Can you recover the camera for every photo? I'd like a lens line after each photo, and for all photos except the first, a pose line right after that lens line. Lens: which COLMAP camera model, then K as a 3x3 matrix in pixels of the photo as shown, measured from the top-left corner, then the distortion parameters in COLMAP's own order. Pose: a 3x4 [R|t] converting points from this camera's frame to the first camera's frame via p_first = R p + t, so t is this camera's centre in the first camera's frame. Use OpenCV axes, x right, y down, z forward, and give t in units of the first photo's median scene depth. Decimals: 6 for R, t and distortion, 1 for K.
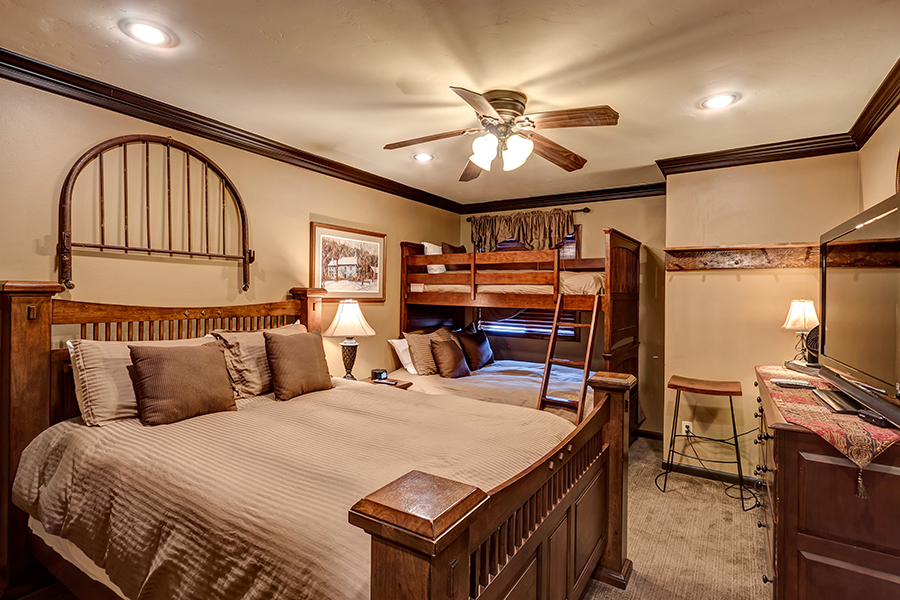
lens RADIAL K [[445.3, 0, 446.7], [0, 445.3, 298.7], [0, 0, 1]] dist [-0.003081, -0.000509]
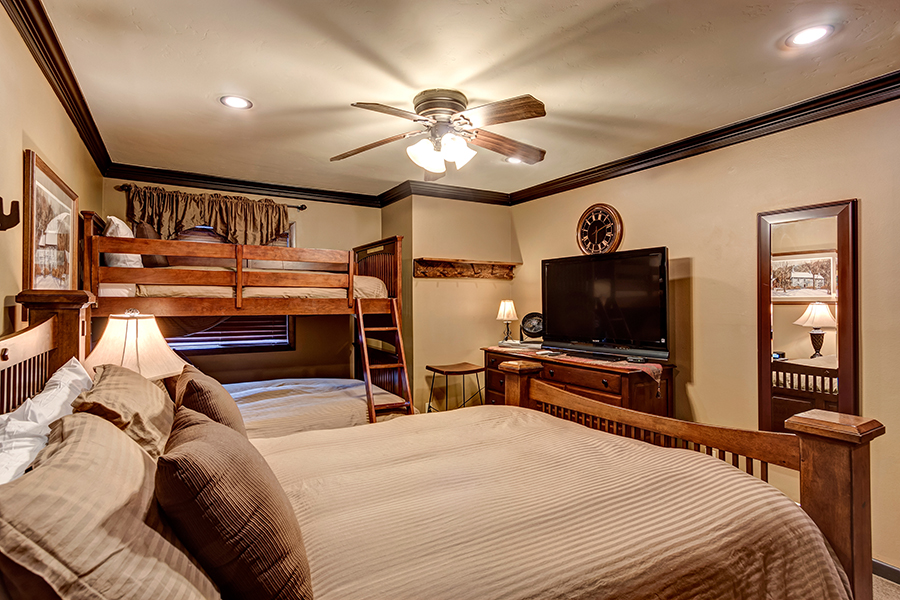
lens RADIAL K [[472.2, 0, 448.7], [0, 472.2, 298.0], [0, 0, 1]] dist [0.011909, -0.007896]
pose [[0.426271, -0.010227, 0.904538, -0.560213], [0.017243, 0.999846, 0.003178, -0.009941], [-0.904431, 0.014242, 0.426382, 0.376347]]
